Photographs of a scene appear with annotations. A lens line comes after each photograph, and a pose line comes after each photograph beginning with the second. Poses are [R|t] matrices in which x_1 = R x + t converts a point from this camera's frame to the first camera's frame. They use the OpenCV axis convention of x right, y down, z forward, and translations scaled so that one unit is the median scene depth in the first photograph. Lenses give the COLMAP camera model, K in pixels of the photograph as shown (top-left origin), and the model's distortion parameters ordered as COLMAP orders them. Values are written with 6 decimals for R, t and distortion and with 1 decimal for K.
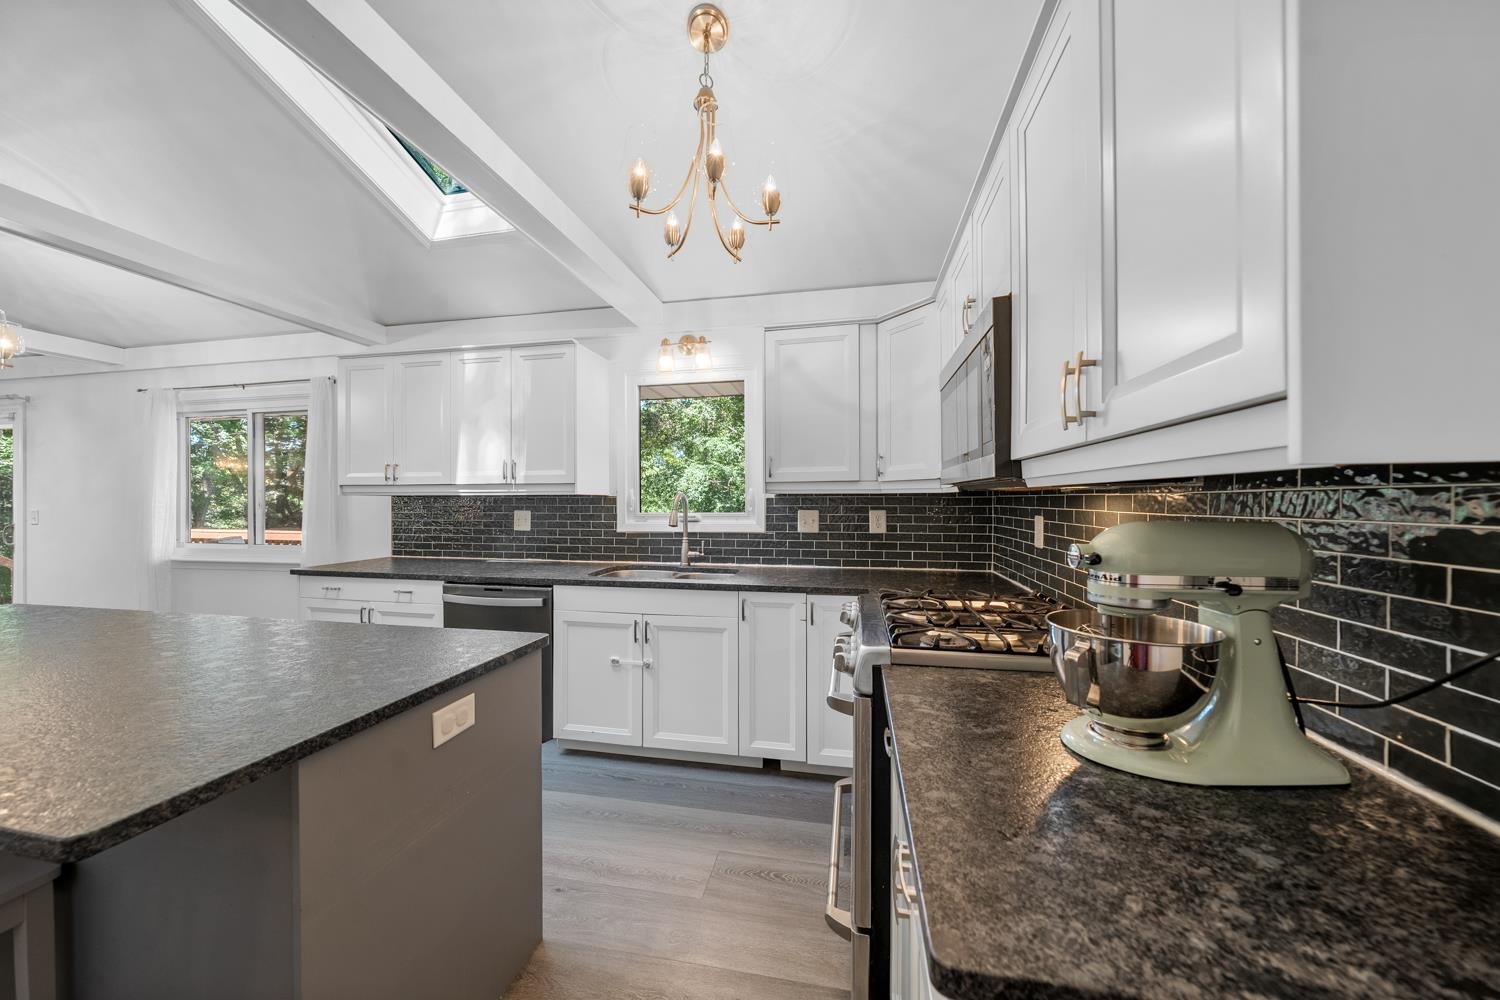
lens RADIAL K [[525.3, 0, 750.0], [0, 525.3, 500.0], [0, 0, 1]] dist [0.000444, 0.000000]
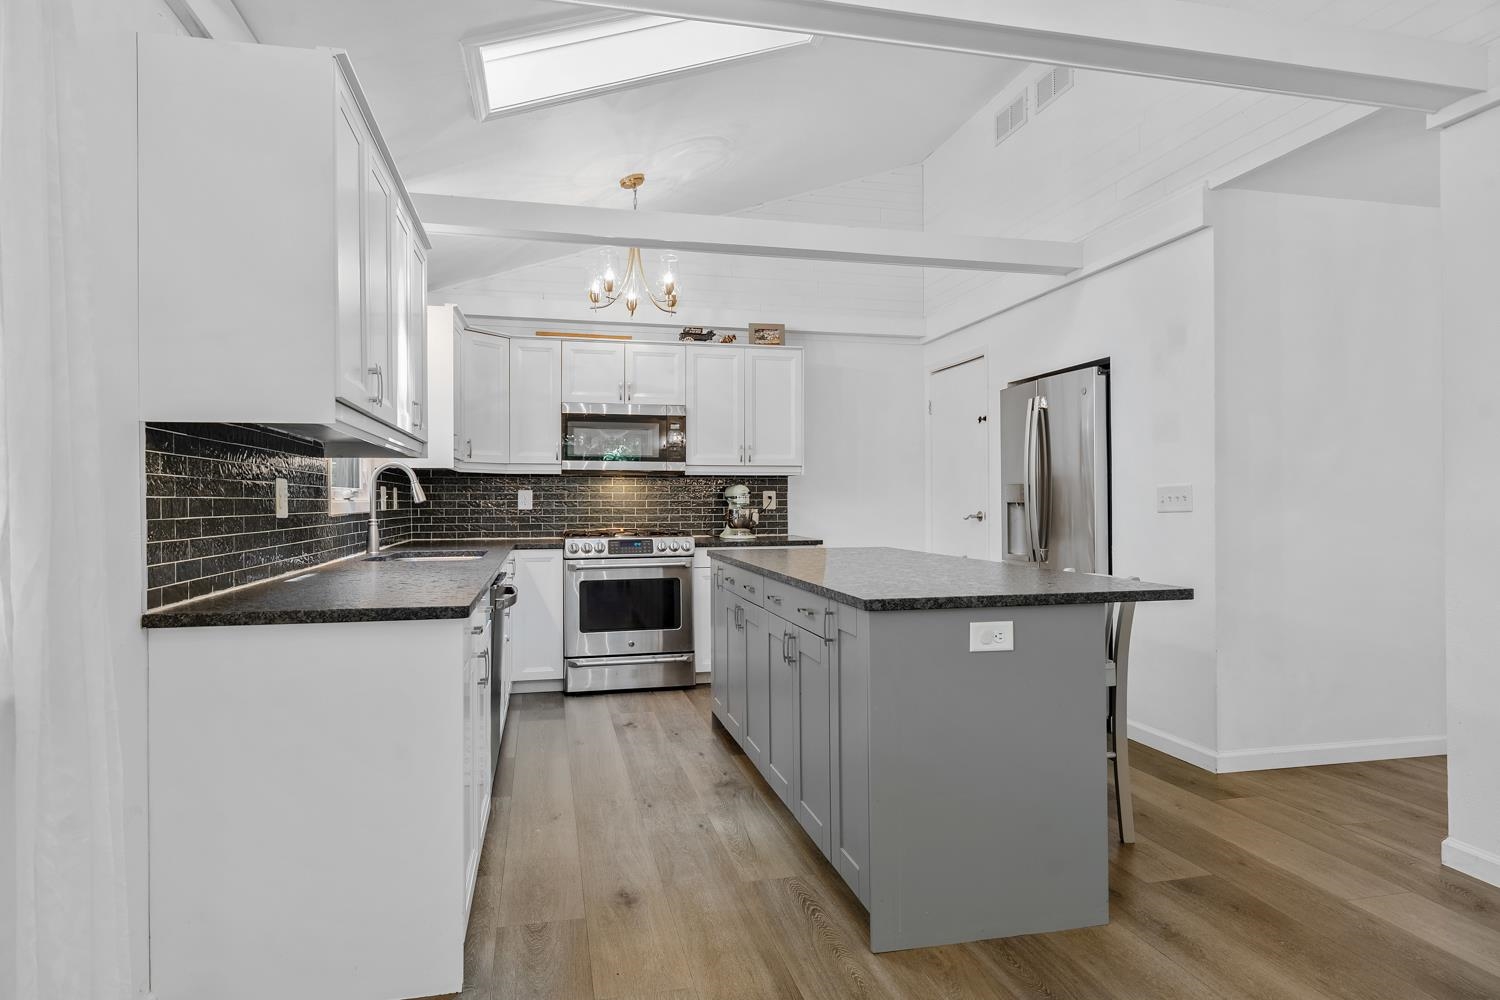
lens RADIAL K [[862.0, 0, 756.9], [0, 862.0, 493.8], [0, 0, 1]] dist [-0.000420, -0.000280]
pose [[-0.426720, 0.010859, 0.904319, -1.516624], [0.004272, 0.999941, -0.009992, 0.049749], [-0.904374, -0.000401, -0.426741, 1.035548]]
